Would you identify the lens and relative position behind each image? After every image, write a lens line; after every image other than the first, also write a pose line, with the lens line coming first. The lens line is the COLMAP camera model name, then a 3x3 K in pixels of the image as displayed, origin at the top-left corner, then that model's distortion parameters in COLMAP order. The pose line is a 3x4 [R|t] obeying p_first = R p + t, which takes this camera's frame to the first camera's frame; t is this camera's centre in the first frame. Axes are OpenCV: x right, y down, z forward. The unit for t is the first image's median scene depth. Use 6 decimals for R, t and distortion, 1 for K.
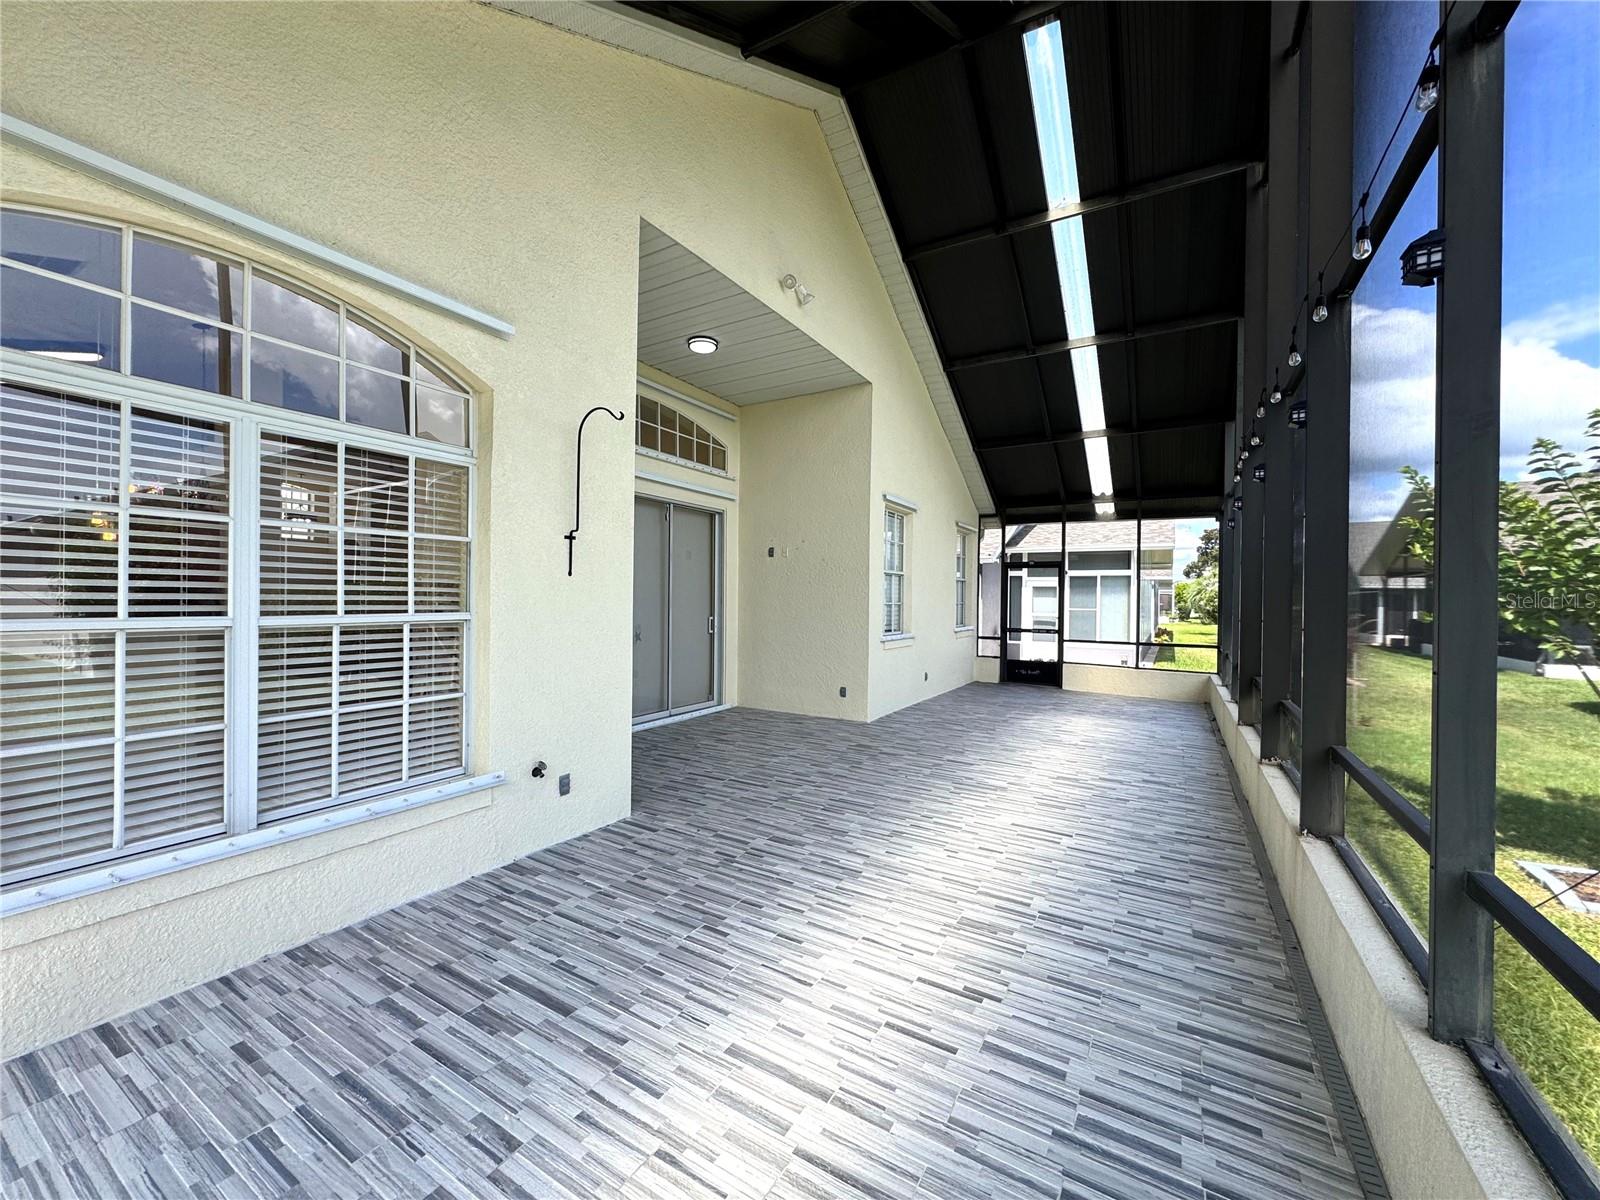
lens RADIAL K [[639.1, 0, 797.6], [0, 639.1, 598.9], [0, 0, 1]] dist [-0.004438, 0.000862]
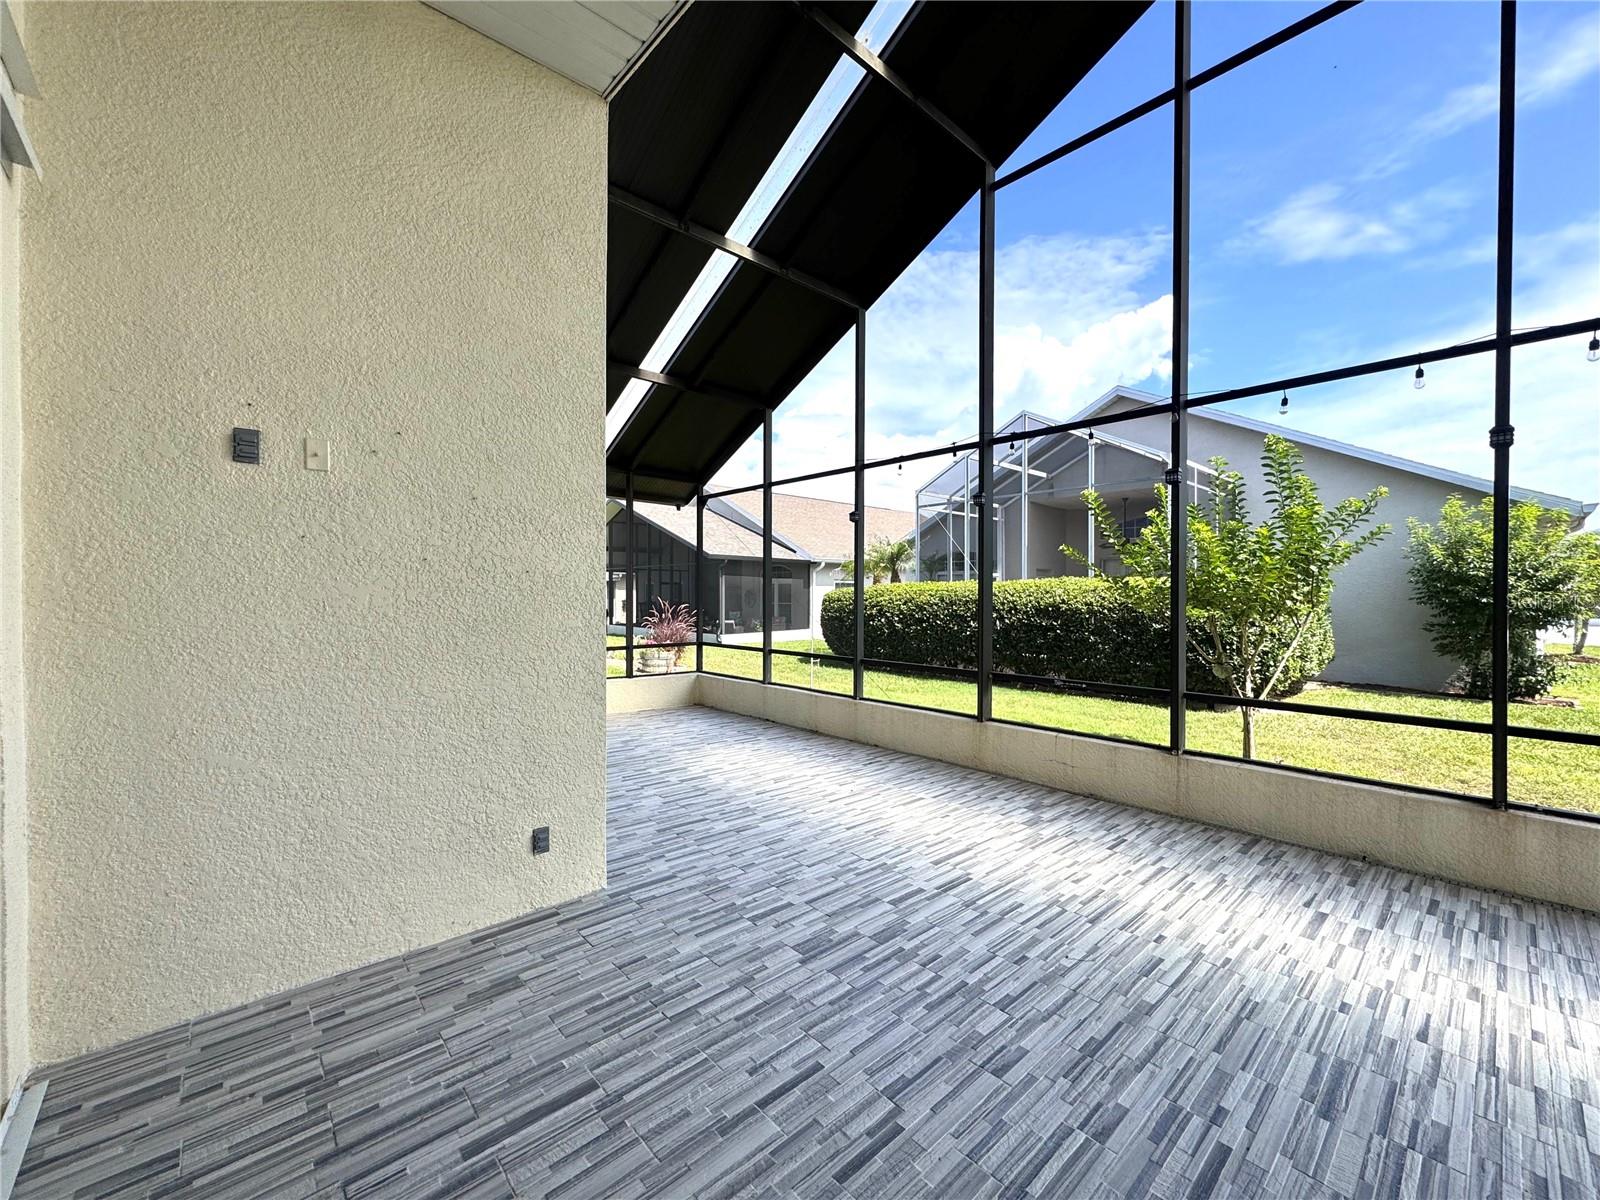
lens RADIAL K [[639.1, 0, 803.2], [0, 639.1, 596.5], [0, 0, 1]] dist [-0.004438, 0.000862]
pose [[0.297839, -0.015818, 0.954485, -0.419389], [0.001458, 0.999869, 0.016115, -0.017771], [-0.954615, -0.003408, 0.297823, 1.197505]]
